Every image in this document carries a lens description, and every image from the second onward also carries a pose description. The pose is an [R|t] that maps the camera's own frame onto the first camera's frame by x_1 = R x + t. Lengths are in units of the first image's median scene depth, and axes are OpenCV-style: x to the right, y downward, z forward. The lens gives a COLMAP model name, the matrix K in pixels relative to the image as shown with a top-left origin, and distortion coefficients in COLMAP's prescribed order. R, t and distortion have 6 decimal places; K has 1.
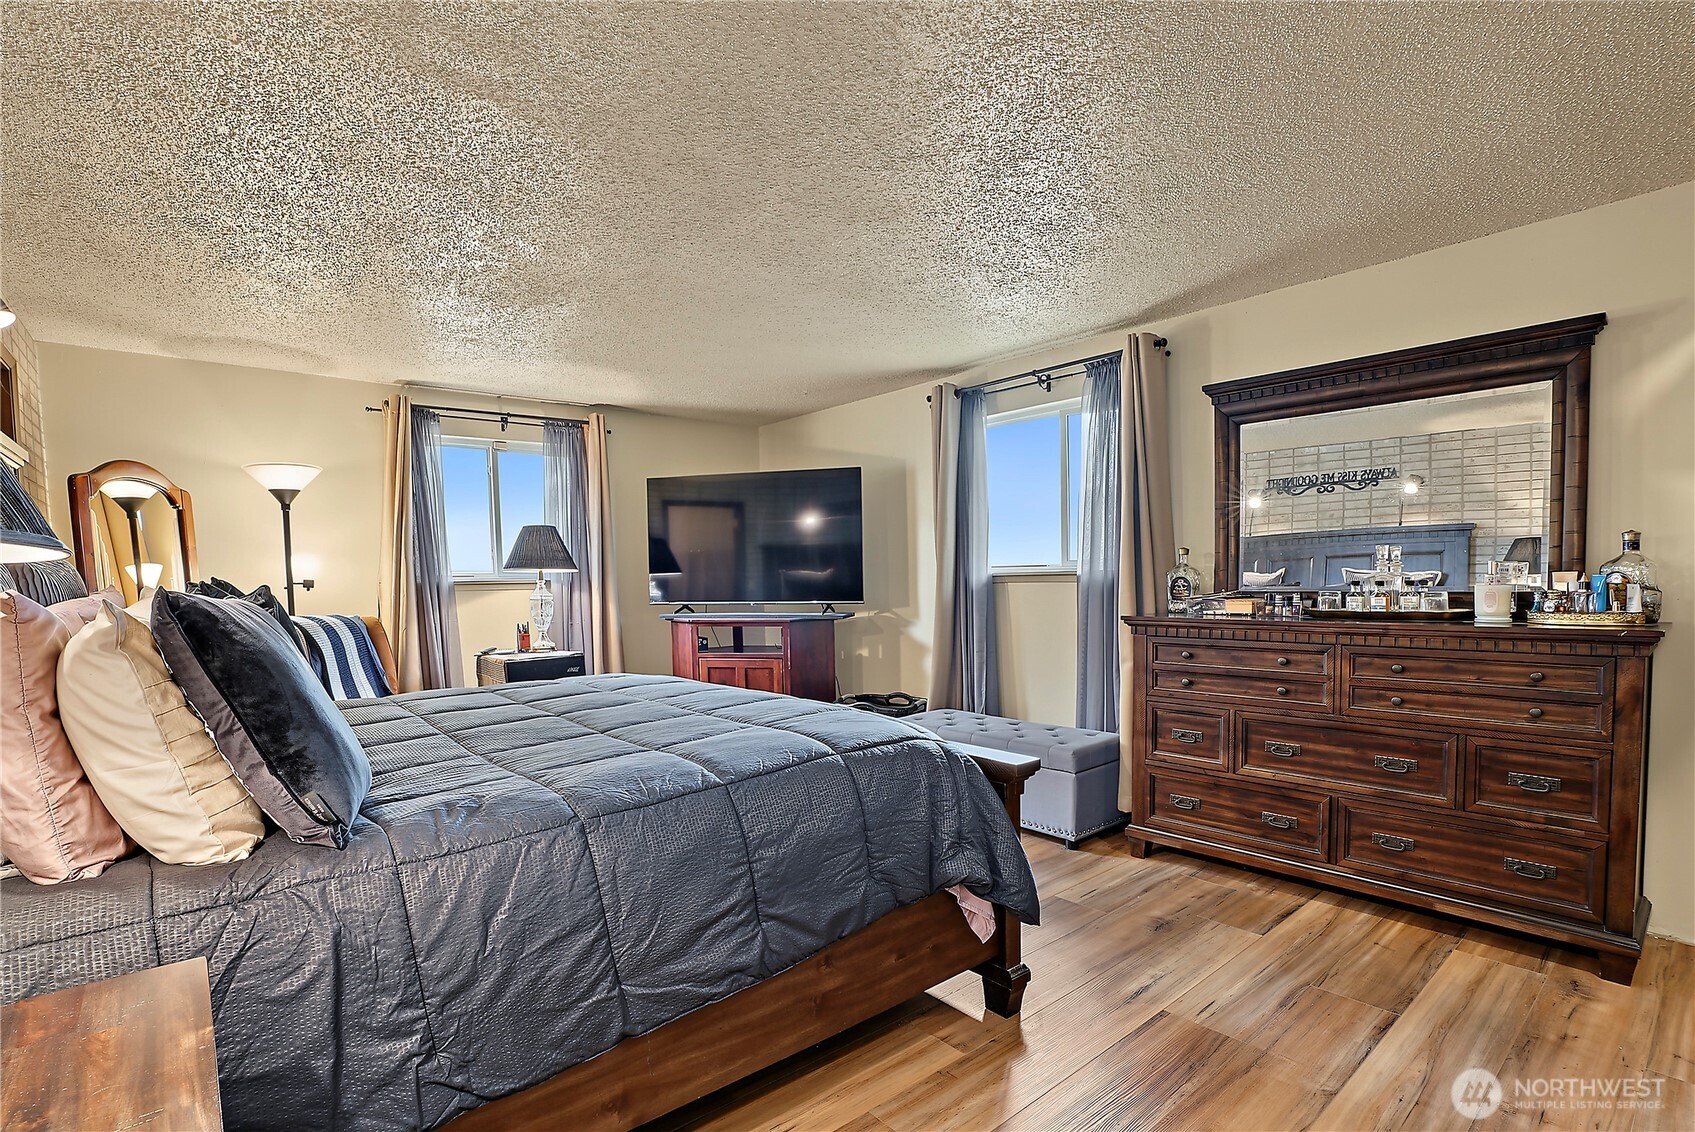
lens RADIAL K [[800.3, 0, 850.2], [0, 800.3, 572.7], [0, 0, 1]] dist [-0.071731, 0.024189]
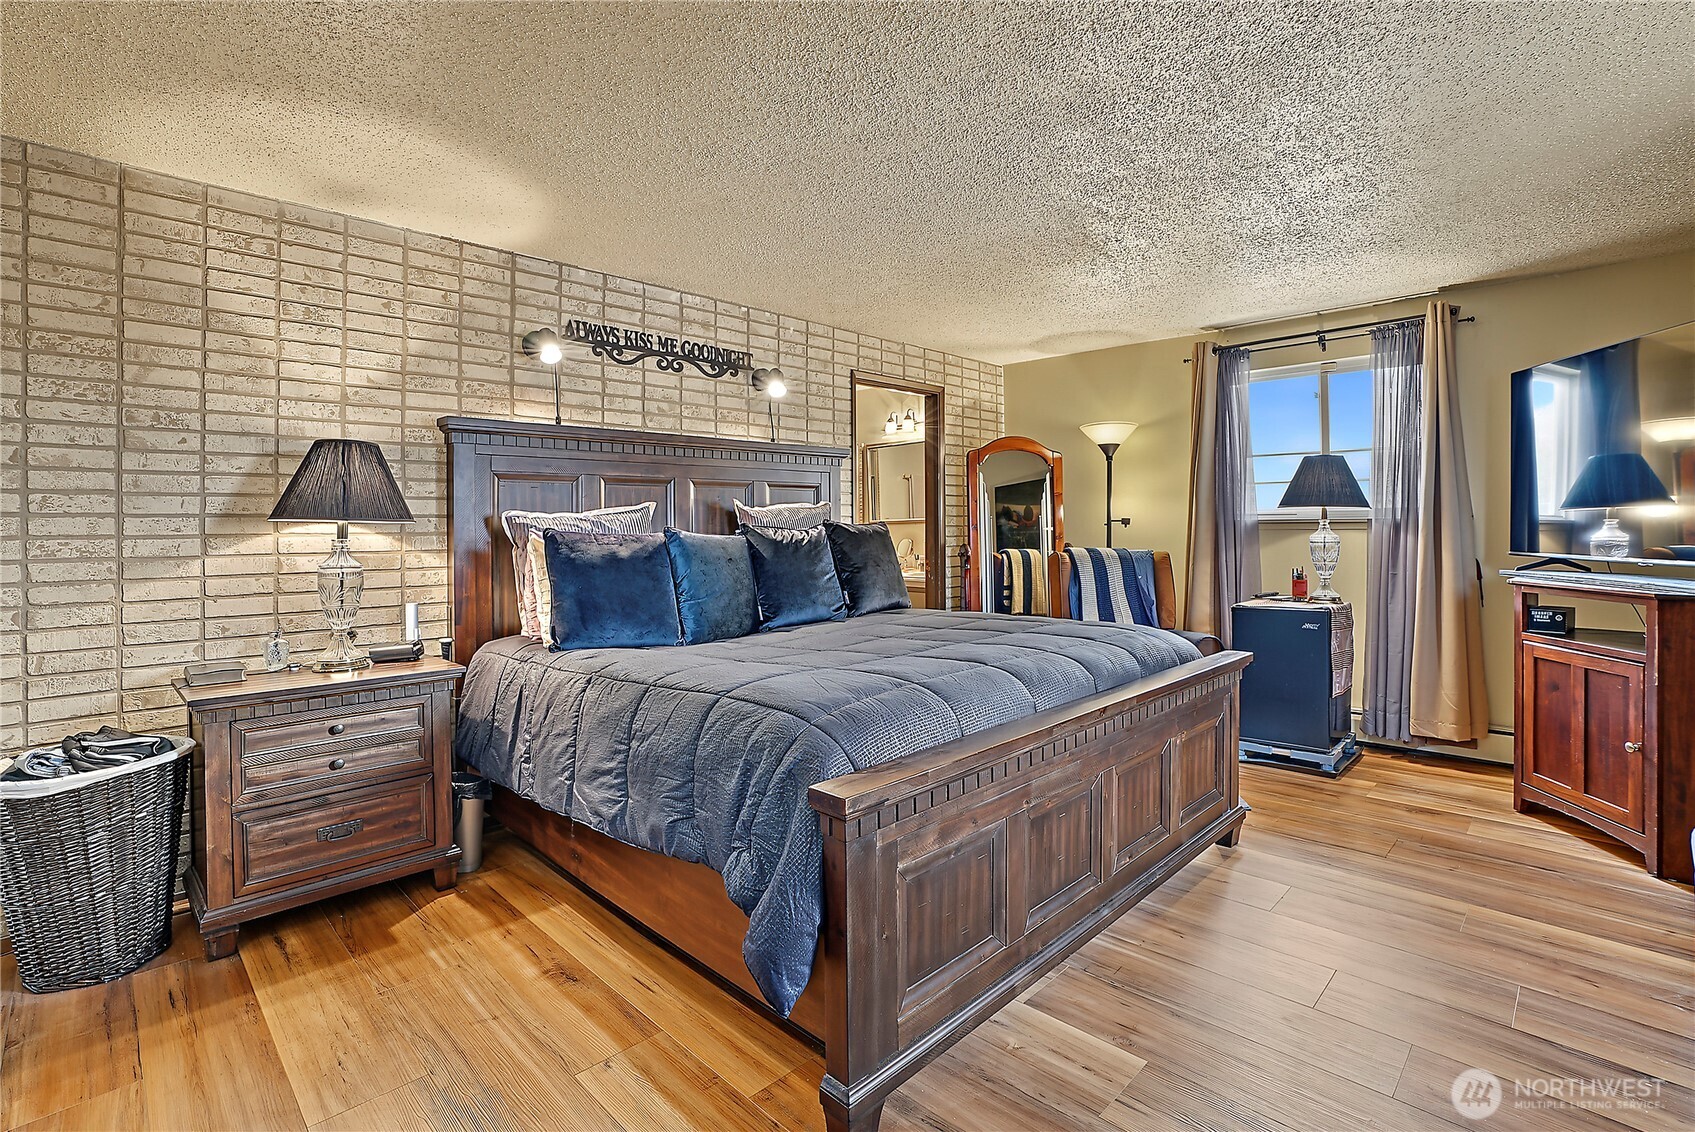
lens RADIAL K [[800.3, 0, 889.5], [0, 800.3, 524.3], [0, 0, 1]] dist [-0.071731, 0.024189]
pose [[0.123437, 0.016118, -0.992222, 0.456357], [0.008828, 0.999811, 0.017339, -0.005140], [0.992313, -0.010899, 0.123271, 0.483766]]
